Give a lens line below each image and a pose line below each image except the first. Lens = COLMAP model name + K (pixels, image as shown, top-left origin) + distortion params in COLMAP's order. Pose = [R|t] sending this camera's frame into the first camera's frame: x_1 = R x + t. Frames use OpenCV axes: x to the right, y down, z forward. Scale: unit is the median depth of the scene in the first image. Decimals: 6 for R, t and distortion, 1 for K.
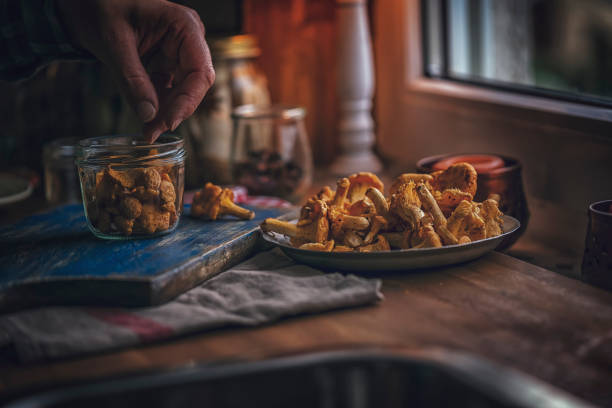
lens RADIAL K [[1683.9, 0, 306.0], [0, 1683.9, 204.0], [0, 0, 1]] dist [-0.069080, 0.644138]
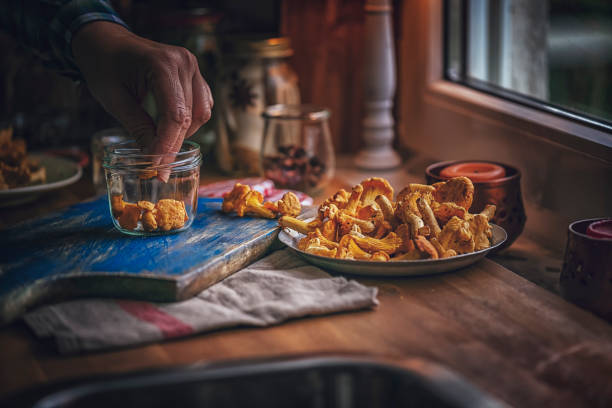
lens RADIAL K [[1683.9, 0, 306.0], [0, 1683.9, 204.0], [0, 0, 1]] dist [-0.069080, 0.644138]
pose [[0.998493, 0.041961, -0.035370, 0.032544], [-0.040196, 0.997979, 0.049217, -0.063058], [0.037363, -0.047721, 0.998162, -0.132612]]
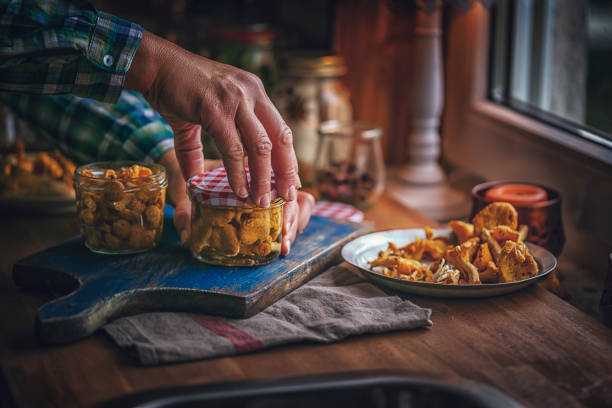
lens RADIAL K [[1683.9, 0, 306.0], [0, 1683.9, 204.0], [0, 0, 1]] dist [-0.069080, 0.644138]
pose [[0.996593, 0.073036, -0.038304, -0.005298], [-0.070343, 0.995237, 0.067498, -0.102974], [0.043051, -0.064573, 0.996984, -0.214507]]
